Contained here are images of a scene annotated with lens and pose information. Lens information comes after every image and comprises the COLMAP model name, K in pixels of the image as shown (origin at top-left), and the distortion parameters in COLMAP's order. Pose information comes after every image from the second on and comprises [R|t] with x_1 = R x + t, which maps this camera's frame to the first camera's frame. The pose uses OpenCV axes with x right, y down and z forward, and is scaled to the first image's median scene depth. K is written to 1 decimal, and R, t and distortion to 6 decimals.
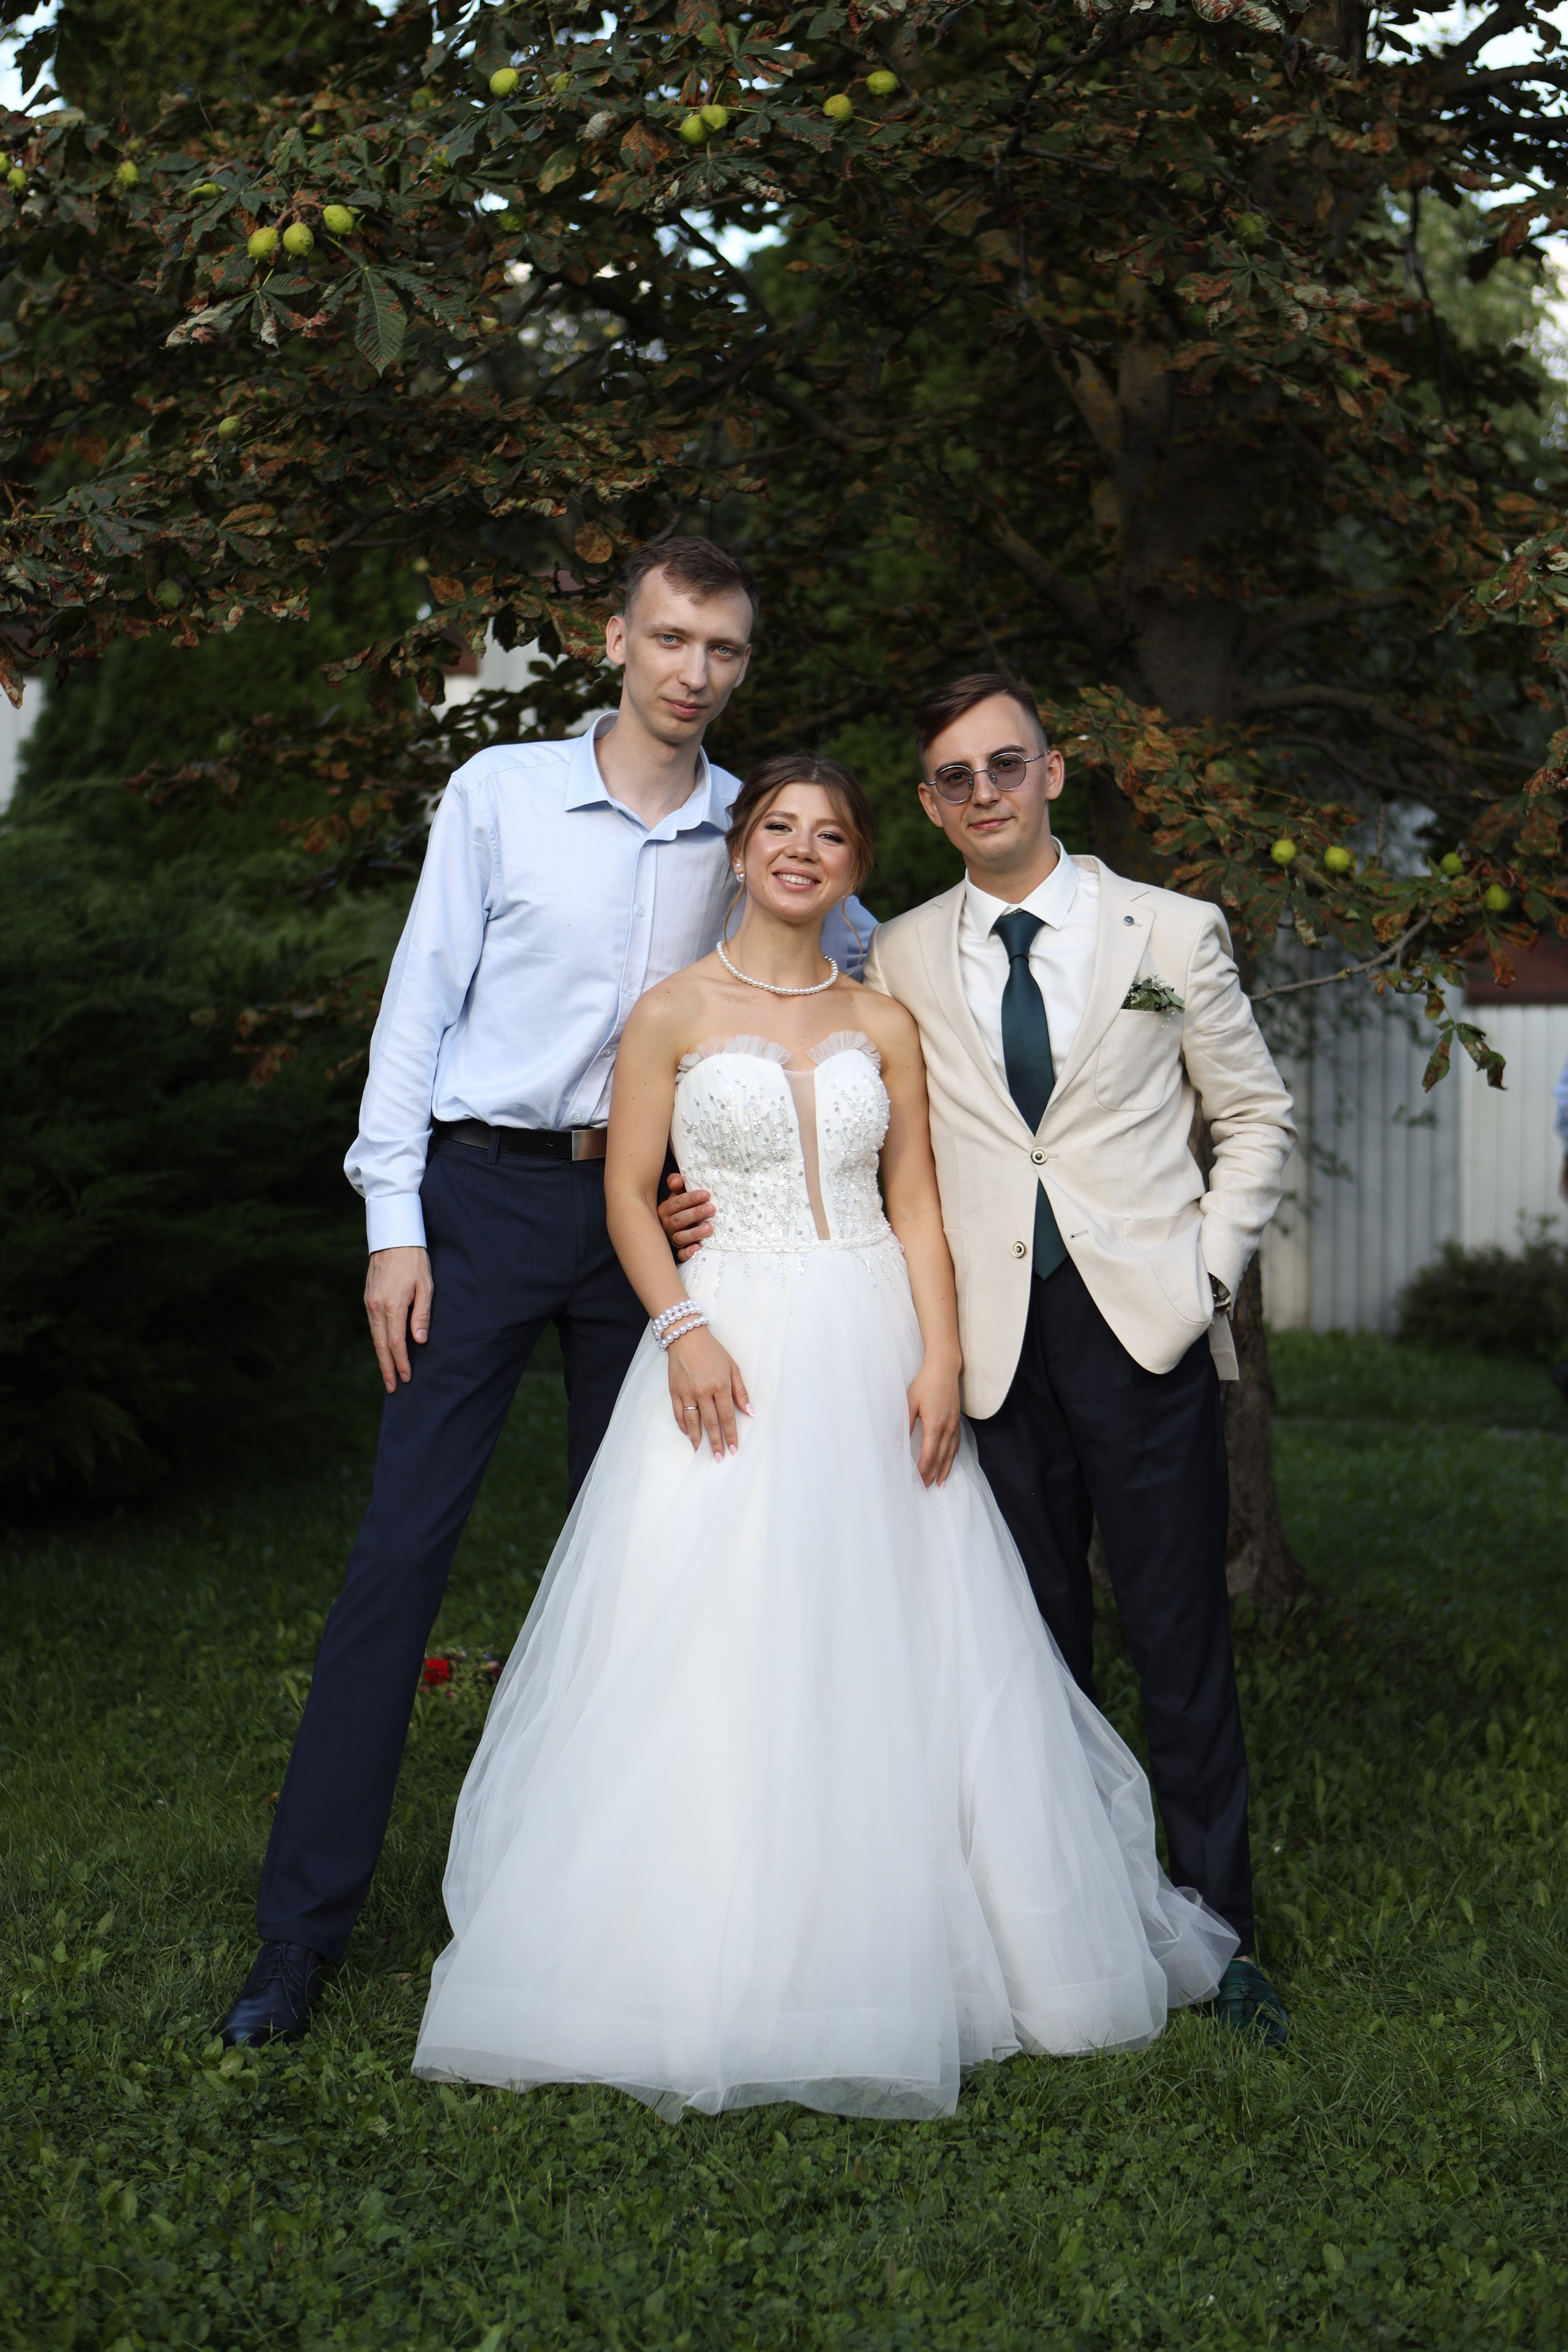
lens RADIAL K [[3898.2, 0, 784.0], [0, 3898.2, 1176.0], [0, 0, 1]] dist [0.114682, -0.112520]
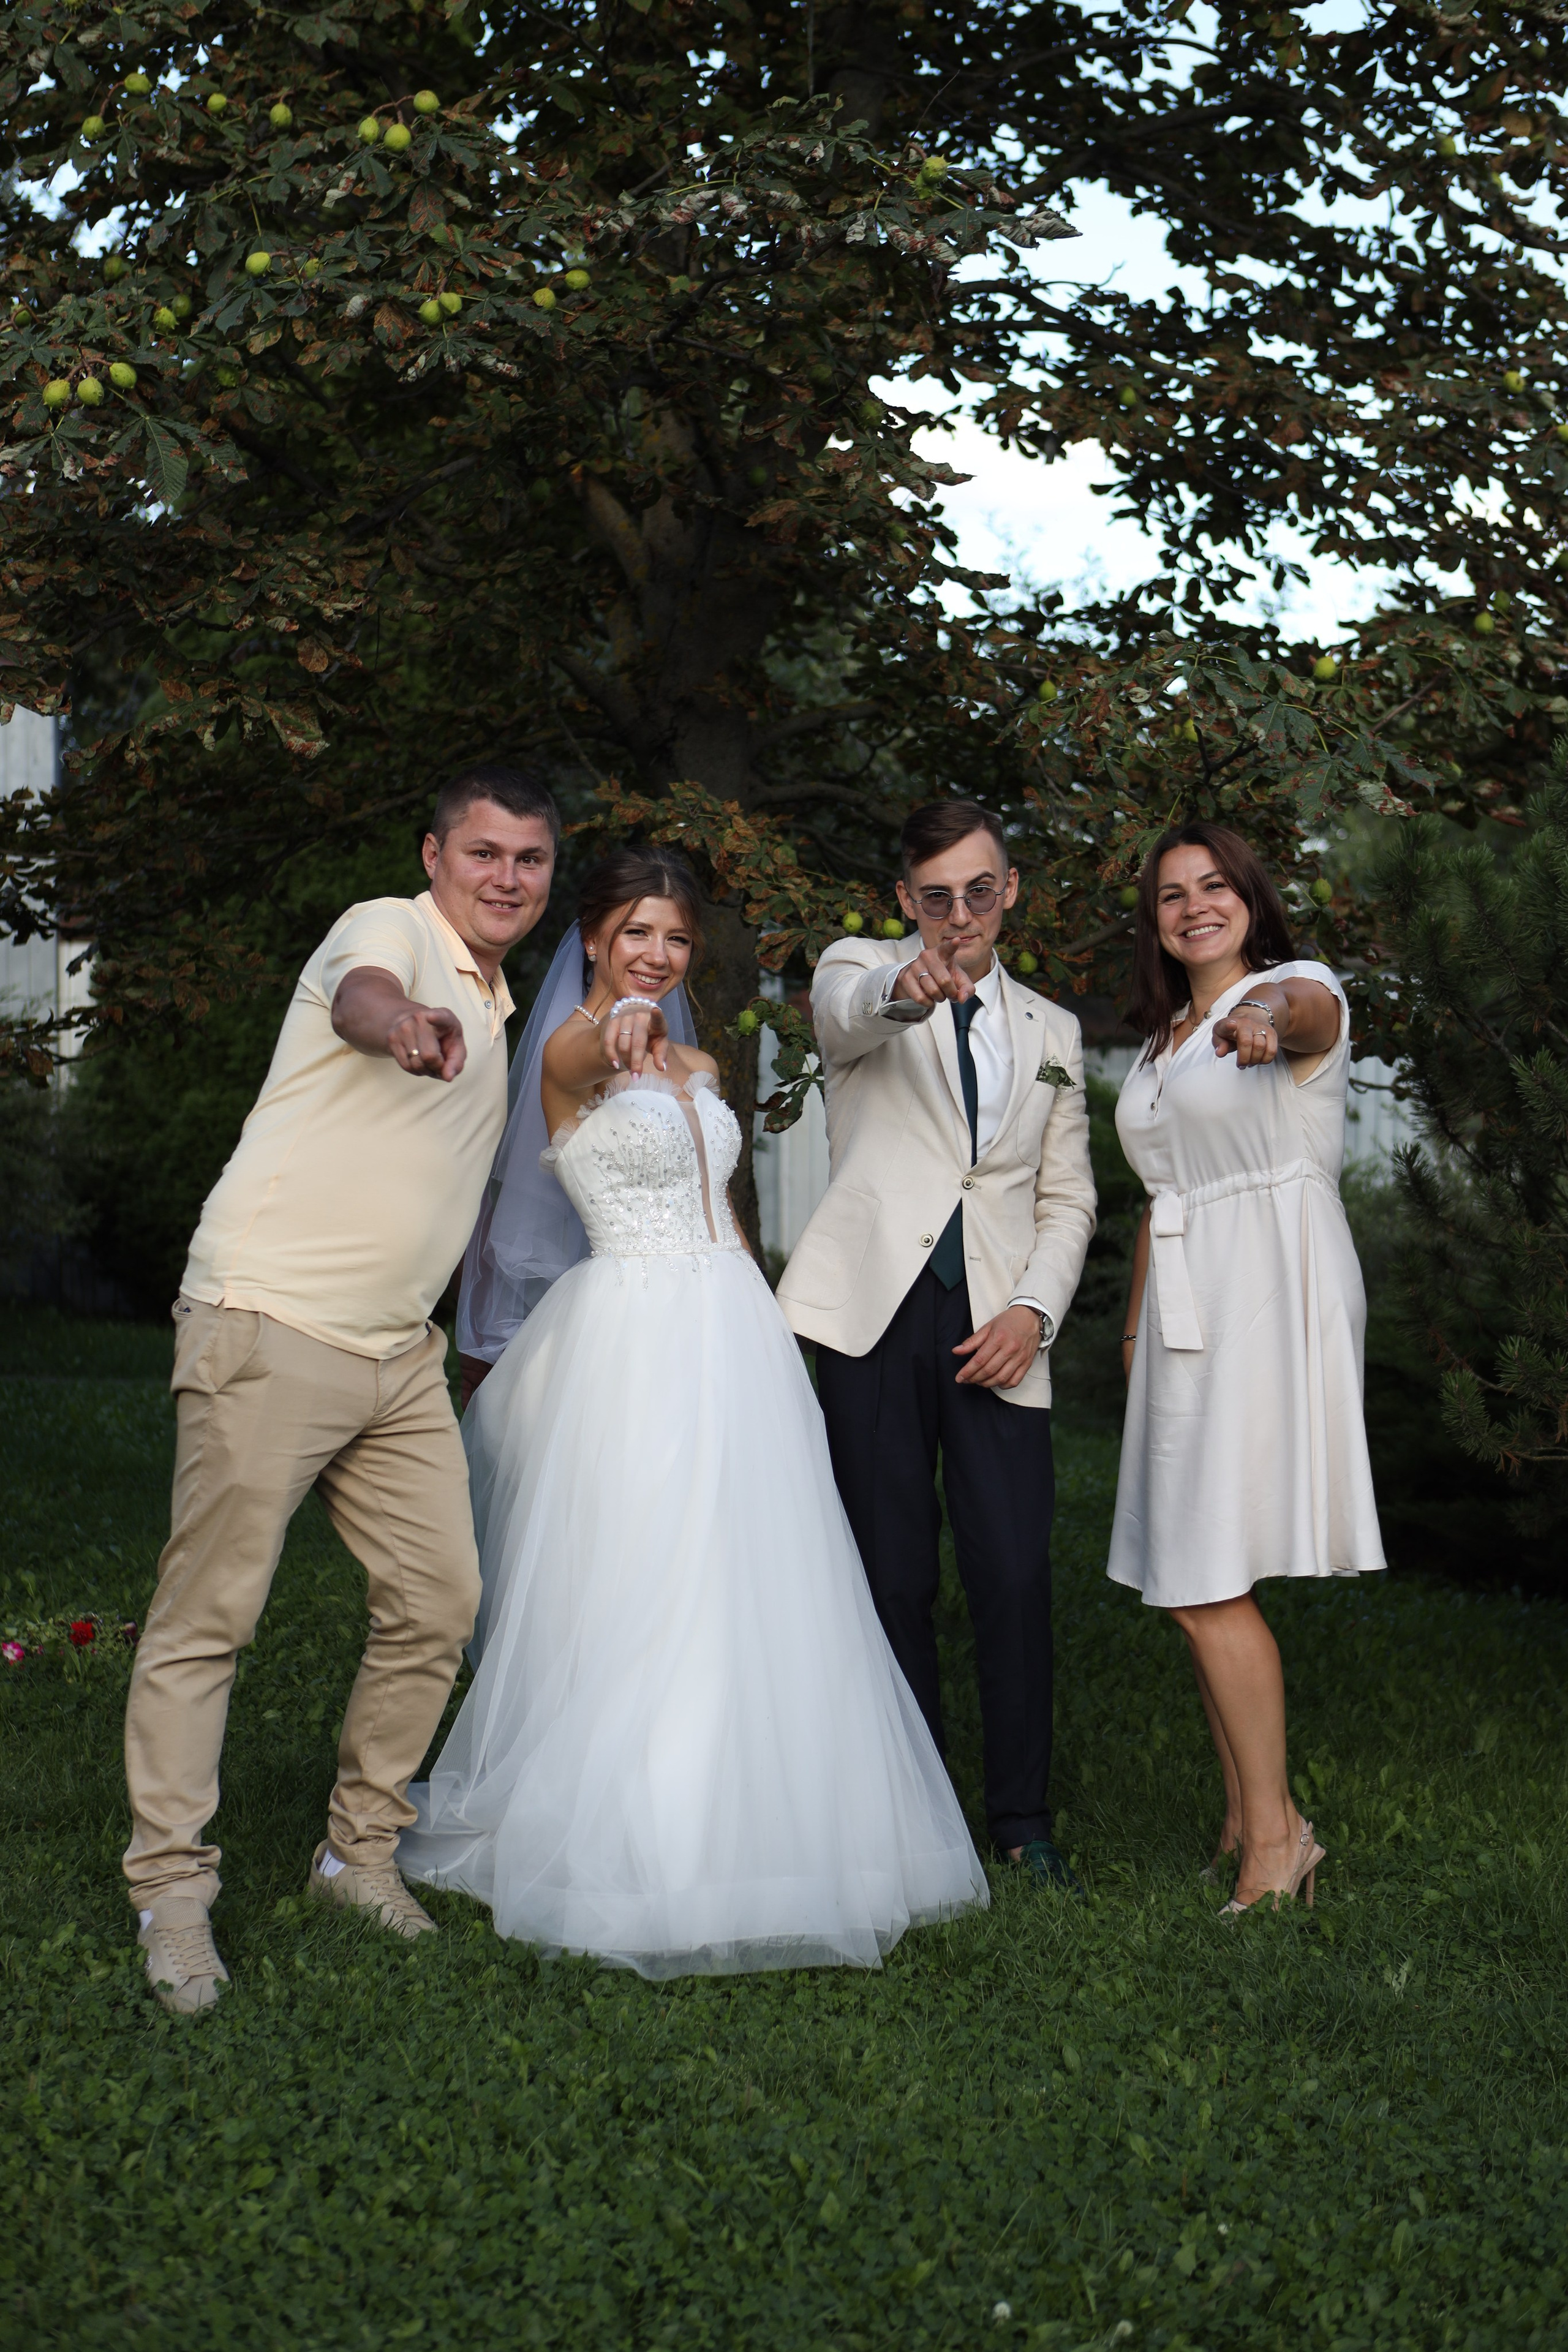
lens RADIAL K [[3446.1, 0, 777.0], [0, 3446.1, 1171.7], [0, 0, 1]] dist [0.074452, -0.102863]
pose [[0.977862, -0.007101, 0.209130, -0.130034], [0.008571, 0.999945, -0.006124, 0.000337], [-0.209074, 0.007781, 0.977869, -0.039032]]
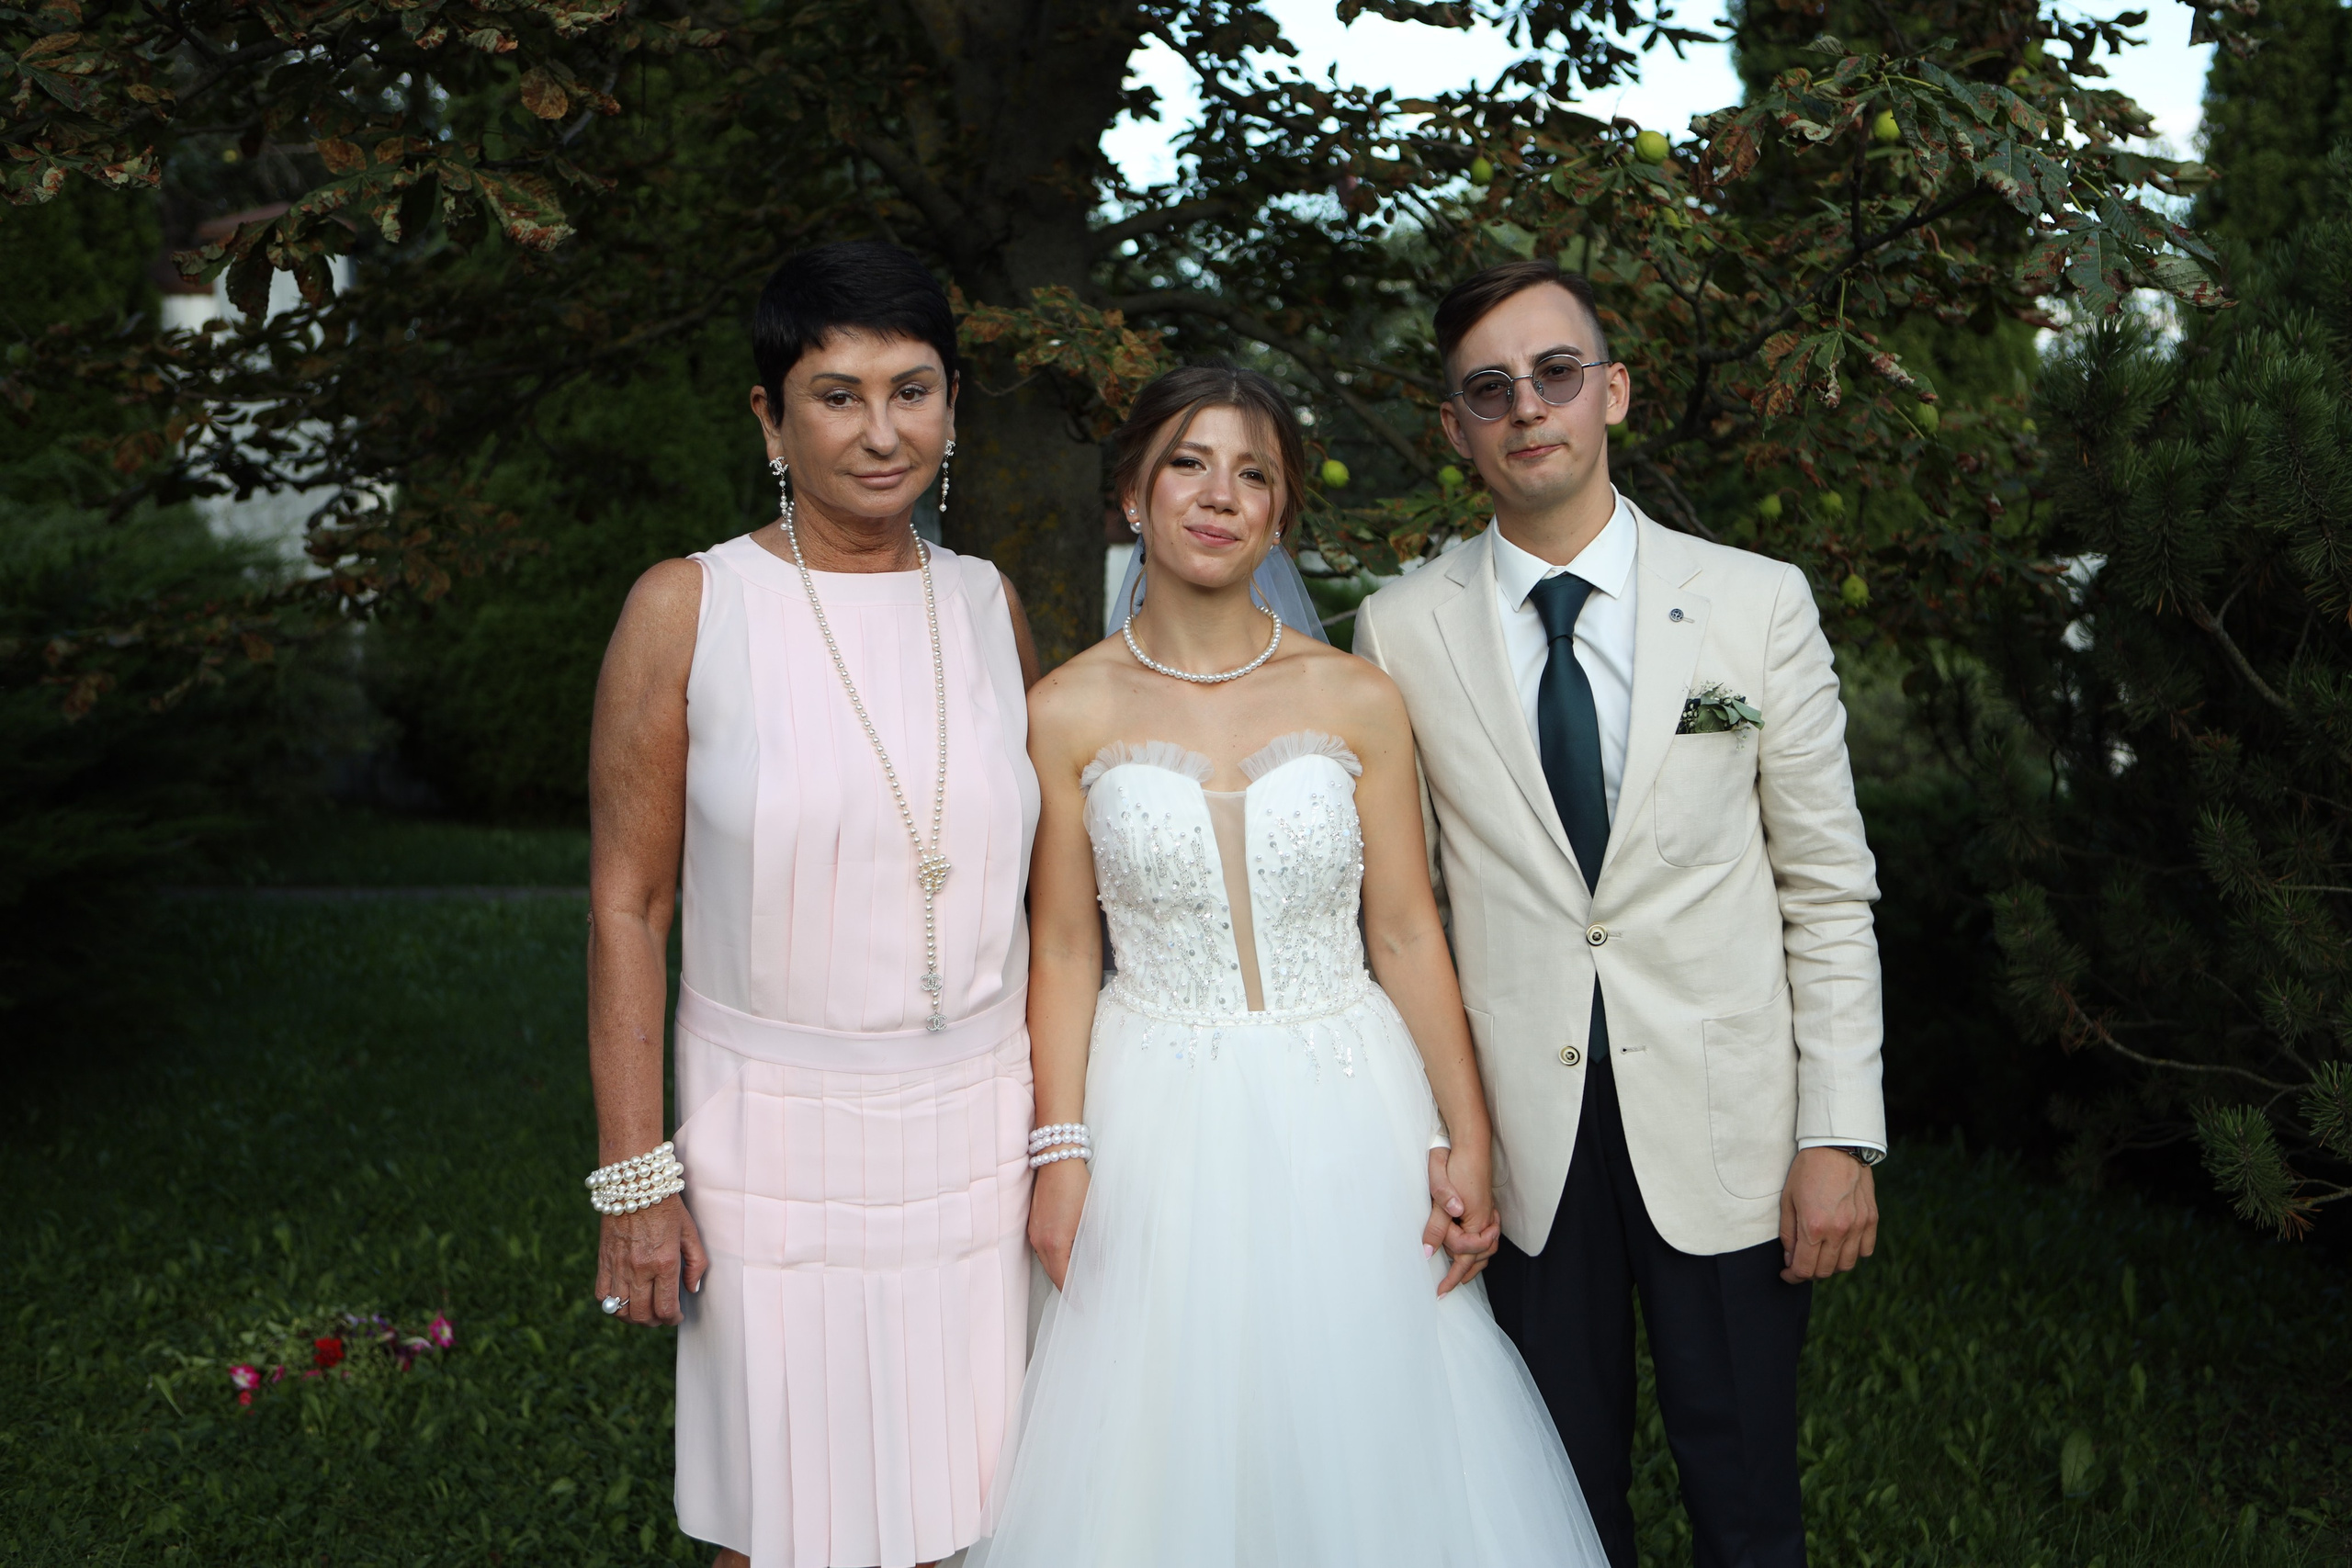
lens RADIAL K [[2556.3, 0, 1176.0], [0, 2556.3, 784.0], [0, 0, 1]] dist [-0.079827, 0.178104]
pose [[0.956333, -0.051805, 0.287652, -0.080506], [0.034649, 0.997321, 0.064417, -0.053334], [-0.290219, -0.051638, 0.955566, 0.475448]]
